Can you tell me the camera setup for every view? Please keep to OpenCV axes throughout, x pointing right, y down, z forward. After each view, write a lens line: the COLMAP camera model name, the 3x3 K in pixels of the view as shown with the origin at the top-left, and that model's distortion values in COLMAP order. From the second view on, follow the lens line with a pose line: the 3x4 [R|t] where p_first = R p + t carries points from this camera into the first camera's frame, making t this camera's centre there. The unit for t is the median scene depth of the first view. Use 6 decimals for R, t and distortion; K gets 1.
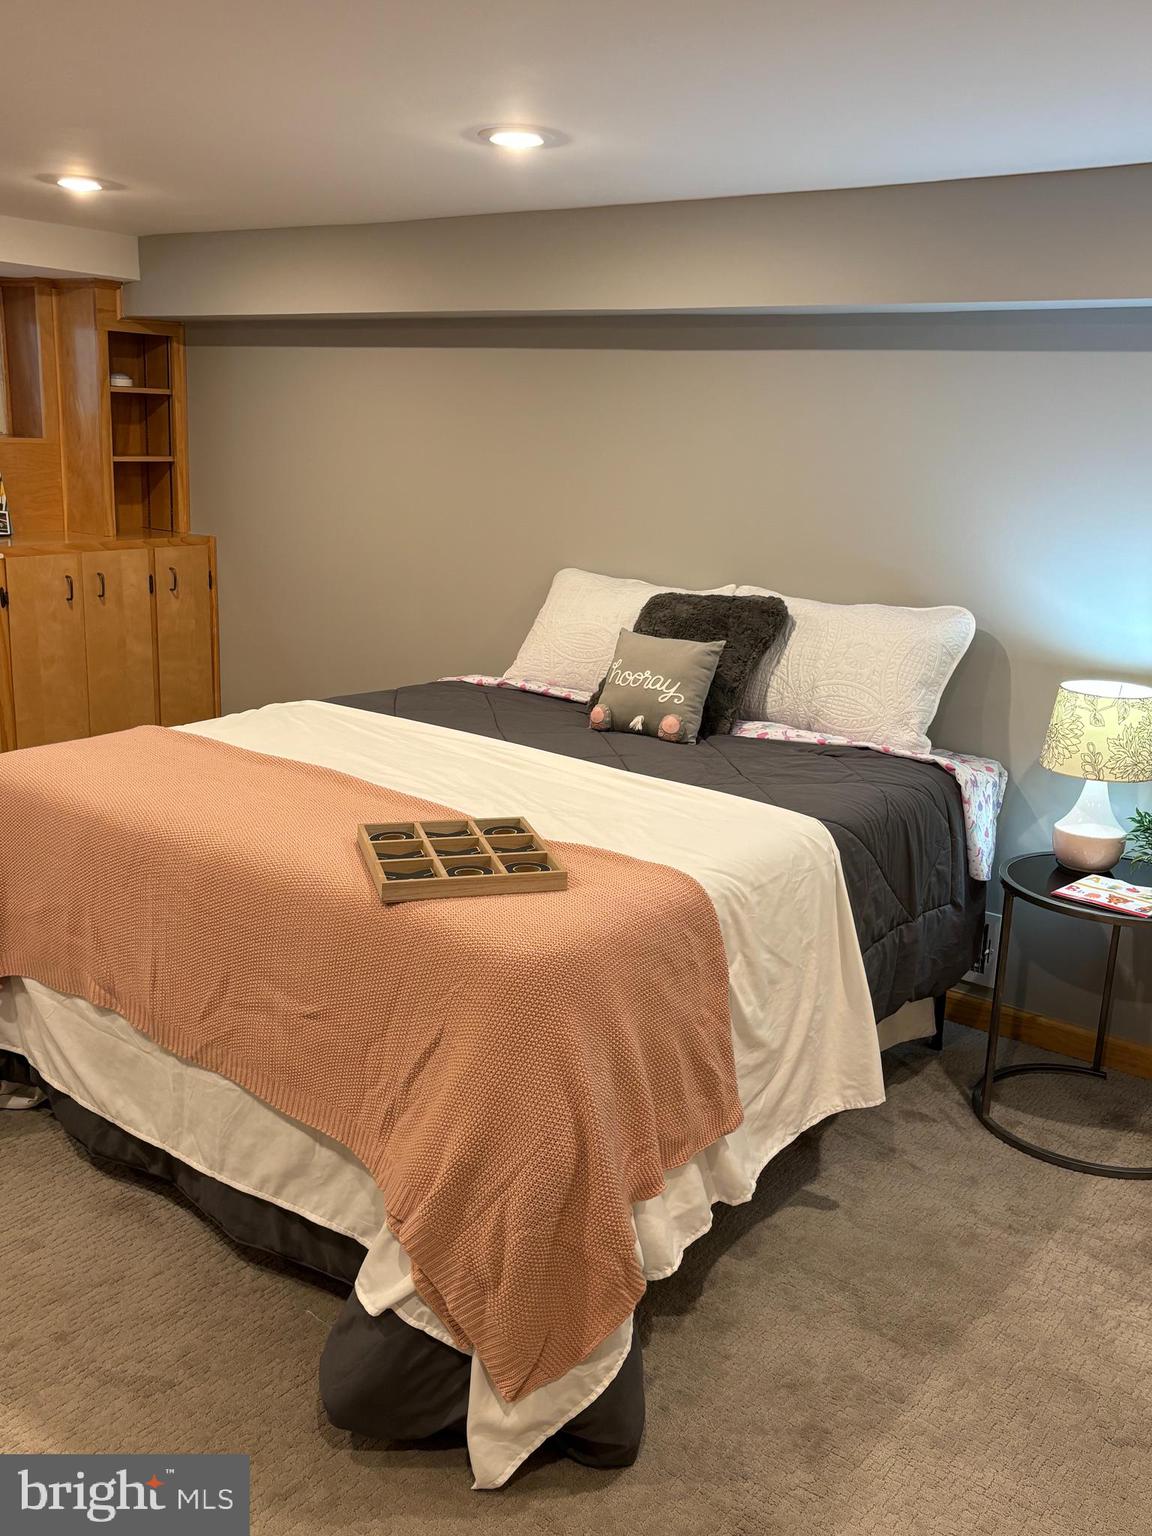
lens RADIAL K [[1315.9, 0, 576.8], [0, 1315.9, 789.6], [0, 0, 1]] dist [0.221736, -0.539965]
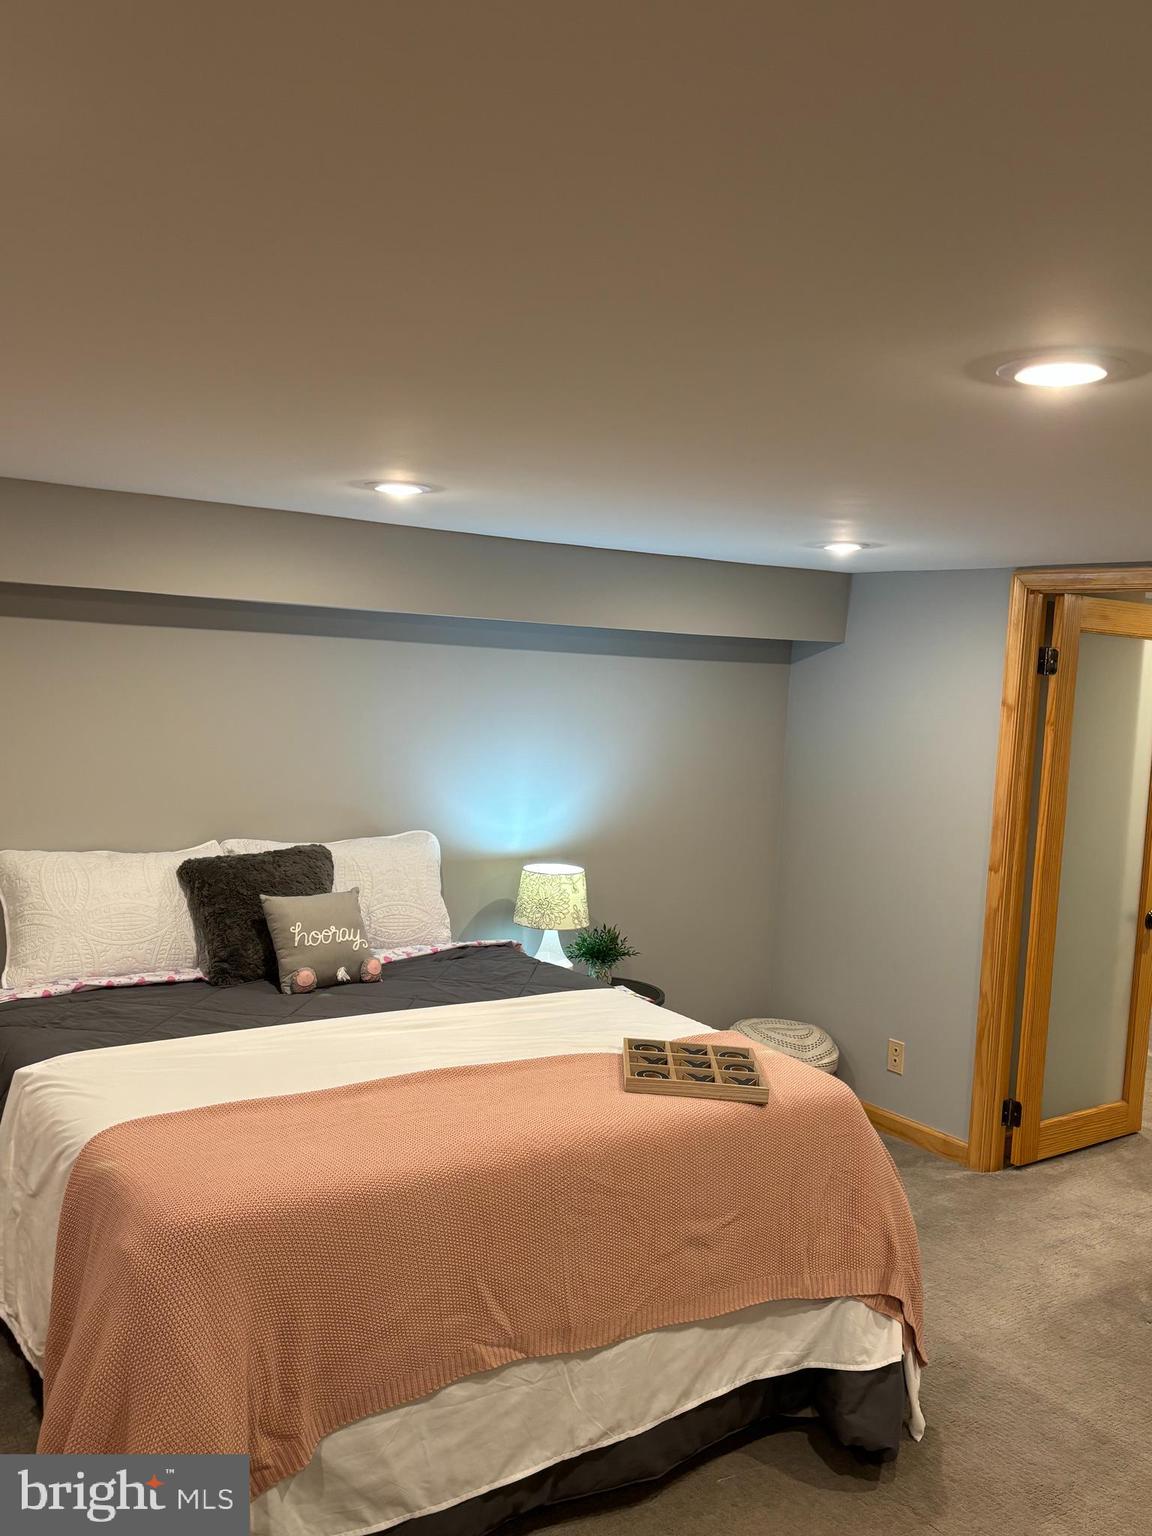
lens RADIAL K [[1347.2, 0, 573.1], [0, 1347.2, 794.9], [0, 0, 1]] dist [0.070267, -0.100475]
pose [[0.309623, -0.122300, 0.942961, -1.091244], [0.217691, 0.974472, 0.054907, -0.251940], [-0.925605, 0.188274, 0.328343, 0.501002]]
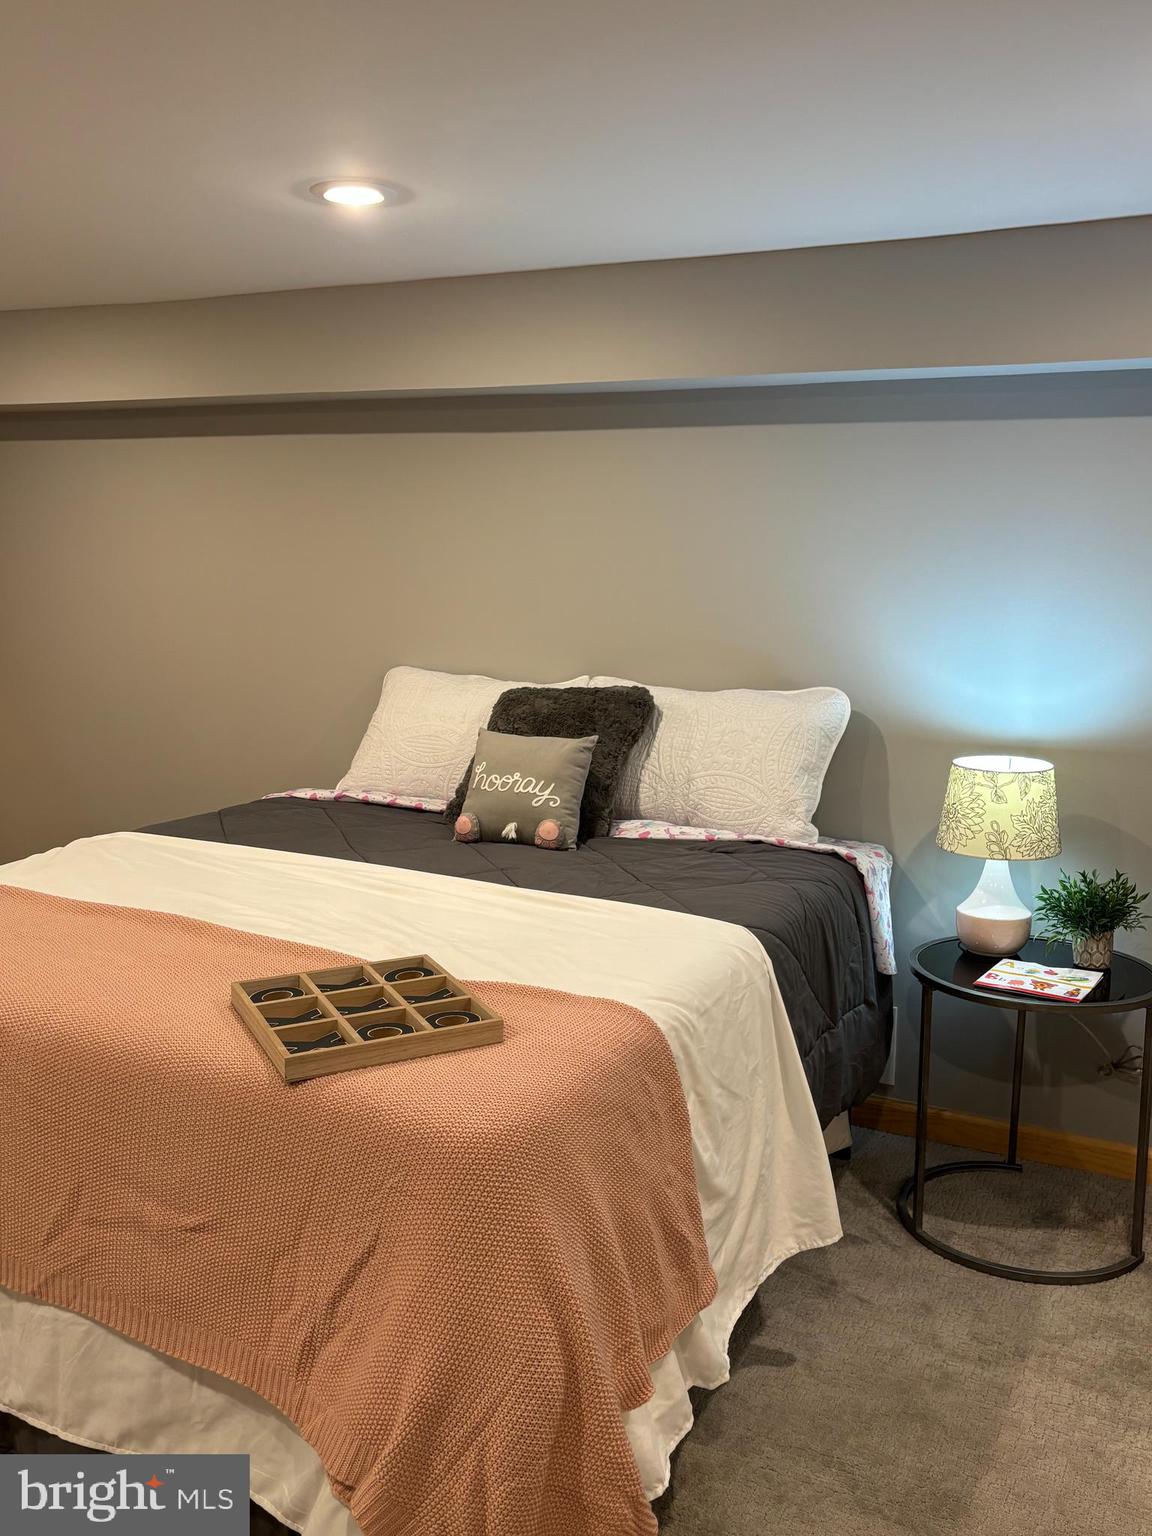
lens RADIAL K [[1347.2, 0, 573.1], [0, 1347.2, 794.9], [0, 0, 1]] dist [0.070267, -0.100475]
pose [[0.983530, -0.066104, 0.168224, -0.075486], [0.077380, 0.995111, -0.061374, -0.018332], [-0.163344, 0.073381, 0.983836, 0.106143]]
